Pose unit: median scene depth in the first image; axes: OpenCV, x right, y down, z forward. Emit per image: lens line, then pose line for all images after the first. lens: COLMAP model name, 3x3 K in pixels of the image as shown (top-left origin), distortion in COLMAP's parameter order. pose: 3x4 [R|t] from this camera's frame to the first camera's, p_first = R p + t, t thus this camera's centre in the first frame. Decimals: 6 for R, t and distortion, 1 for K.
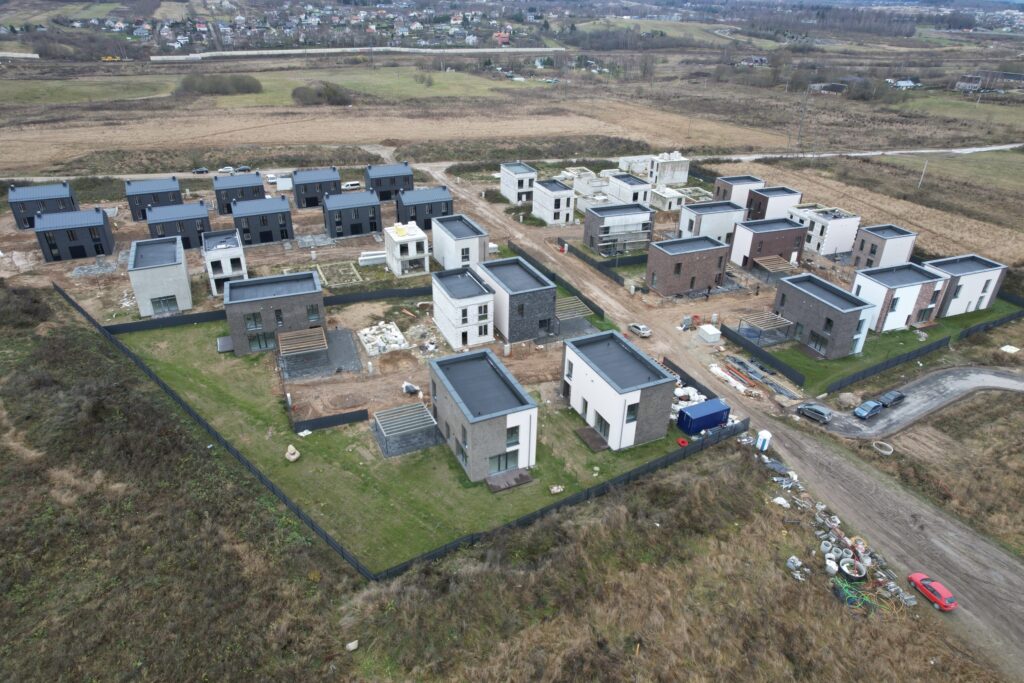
lens RADIAL K [[642.1, 0, 512.0], [0, 642.1, 341.5], [0, 0, 1]] dist [-0.004033, 0.002641]
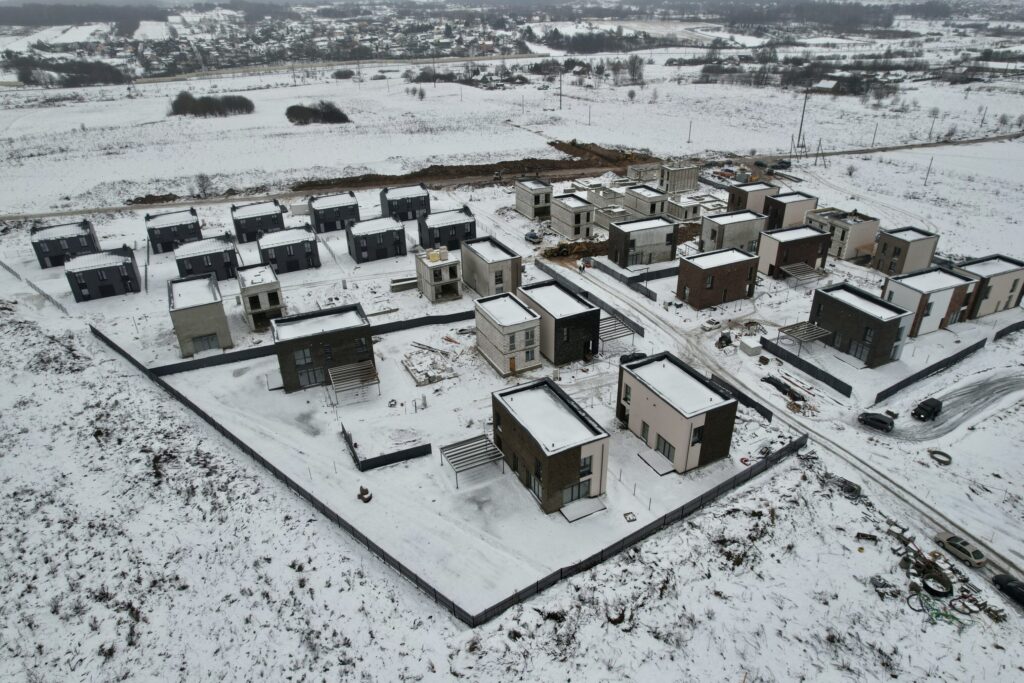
lens RADIAL K [[642.1, 0, 512.0], [0, 642.1, 341.5], [0, 0, 1]] dist [-0.004033, 0.002641]
pose [[0.998847, -0.046901, 0.010237, -0.065409], [0.046959, 0.998882, -0.005459, -0.027609], [-0.009970, 0.005933, 0.999933, -0.006890]]
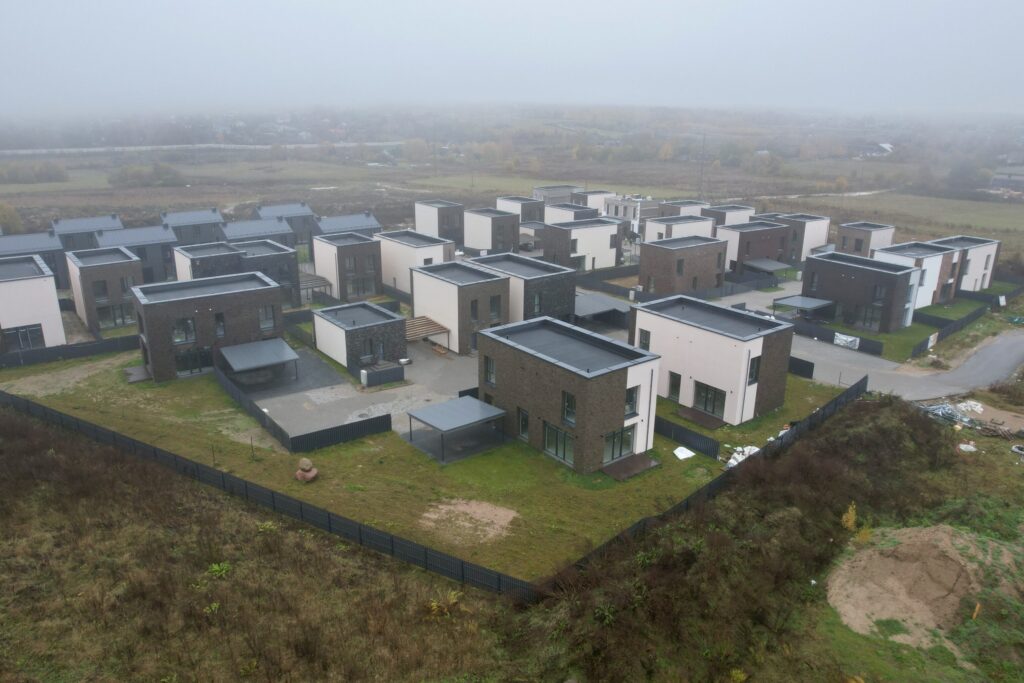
lens RADIAL K [[723.4, 0, 512.0], [0, 723.4, 341.5], [0, 0, 1]] dist [-0.008999, 0.000839]
pose [[0.973021, -0.084271, 0.214775, -0.166527], [0.121249, 0.978766, -0.165274, 0.111395], [-0.196287, 0.186856, 0.962578, 0.132334]]
